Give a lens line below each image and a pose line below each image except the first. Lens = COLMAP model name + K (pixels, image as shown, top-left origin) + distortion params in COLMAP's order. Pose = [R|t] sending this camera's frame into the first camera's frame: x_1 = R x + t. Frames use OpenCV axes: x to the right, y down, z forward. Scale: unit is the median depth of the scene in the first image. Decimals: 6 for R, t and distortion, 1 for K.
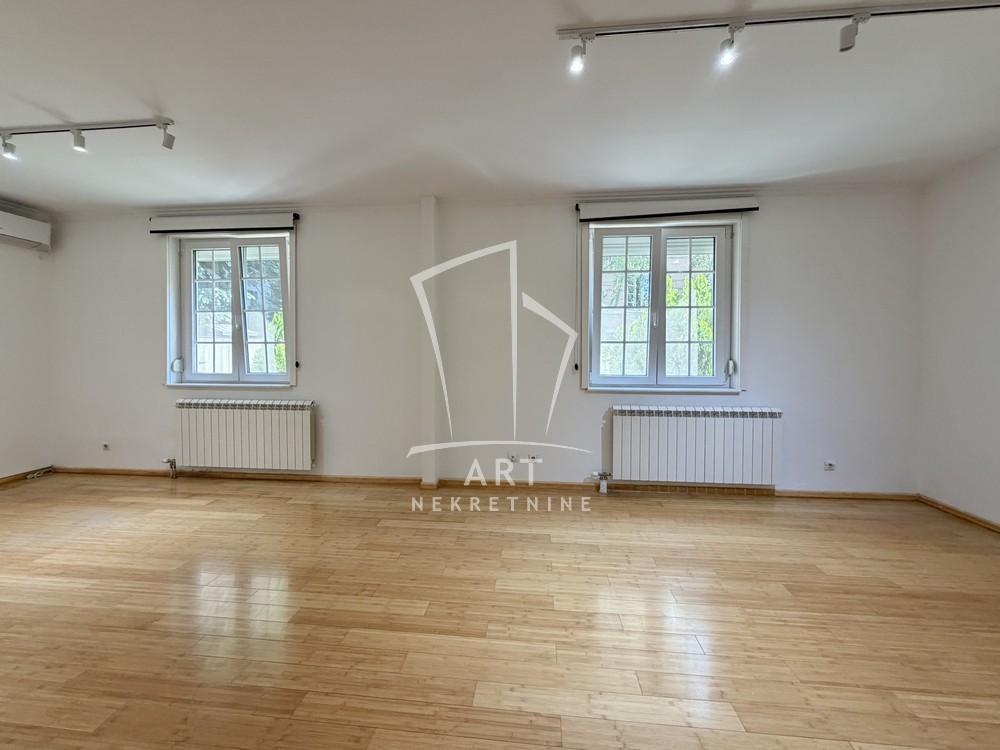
lens RADIAL K [[399.0, 0, 496.1], [0, 399.0, 376.4], [0, 0, 1]] dist [-0.000459, 0.000079]
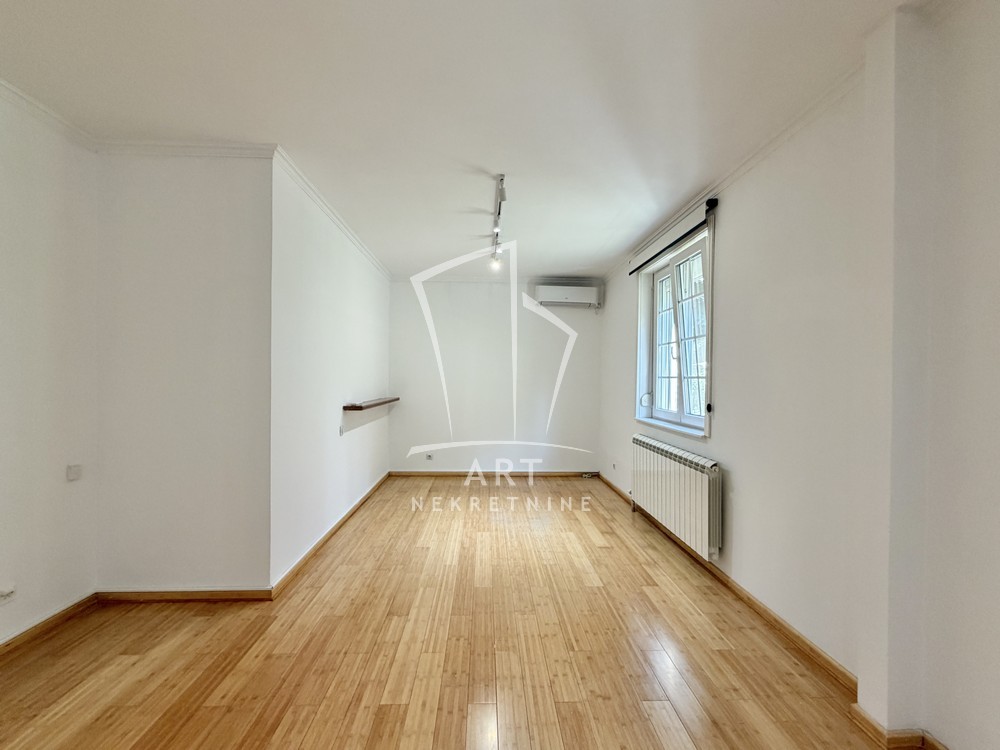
lens RADIAL K [[412.4, 0, 502.7], [0, 412.4, 384.9], [0, 0, 1]] dist [-0.000756, -0.000032]
pose [[0.147475, 0.016140, -0.988934, 0.187121], [-0.080419, 0.996752, 0.004275, -0.045156], [0.985791, 0.078899, 0.148294, 0.533212]]
